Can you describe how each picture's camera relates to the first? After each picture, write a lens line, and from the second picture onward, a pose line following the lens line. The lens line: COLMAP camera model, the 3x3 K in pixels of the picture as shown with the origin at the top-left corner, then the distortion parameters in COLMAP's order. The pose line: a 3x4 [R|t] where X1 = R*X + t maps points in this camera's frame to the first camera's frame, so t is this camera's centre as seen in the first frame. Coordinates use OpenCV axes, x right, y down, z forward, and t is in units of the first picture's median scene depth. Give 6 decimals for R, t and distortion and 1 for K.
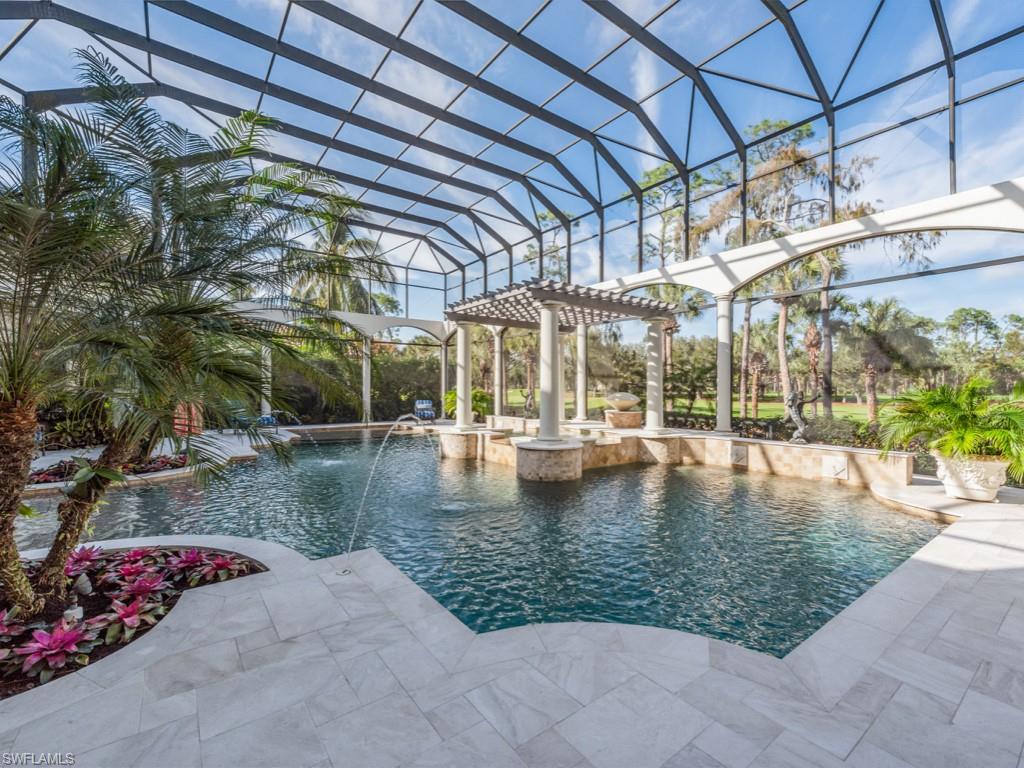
lens RADIAL K [[449.1, 0, 511.3], [0, 449.1, 384.4], [0, 0, 1]] dist [0.010660, 0.000050]
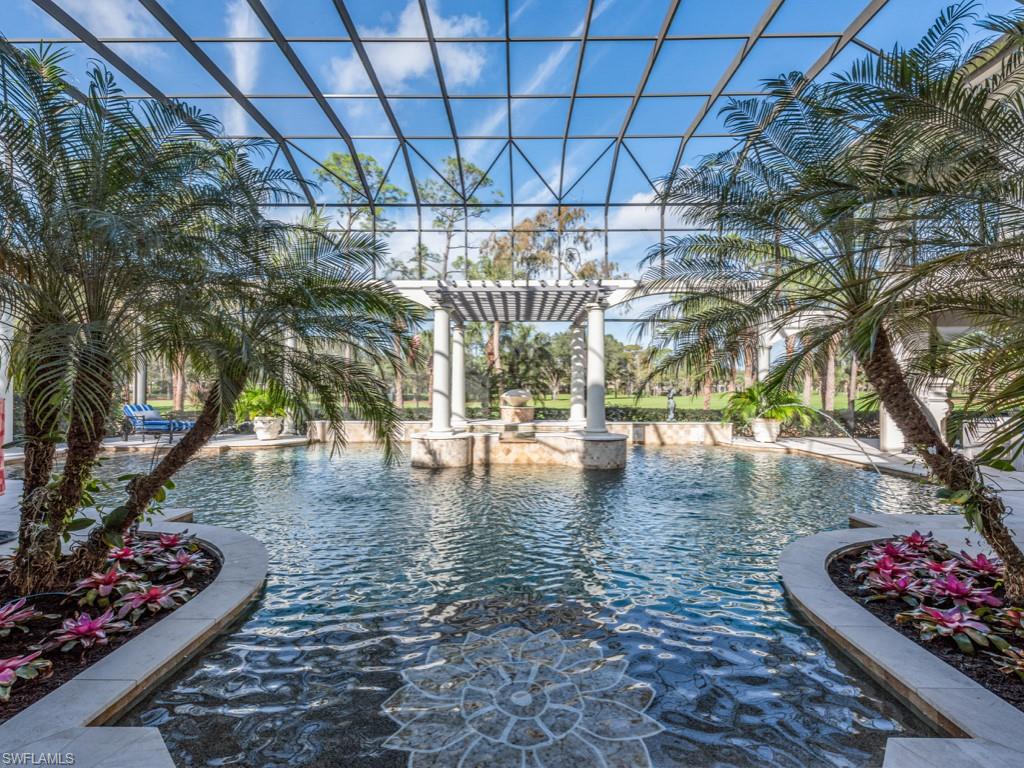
lens RADIAL K [[455.3, 0, 518.3], [0, 455.3, 388.9], [0, 0, 1]] dist [-0.000409, 0.000016]
pose [[0.595186, 0.000614, 0.803588, -0.926004], [-0.015613, 0.999820, 0.010800, 0.007278], [-0.803436, -0.018975, 0.595088, 0.487073]]
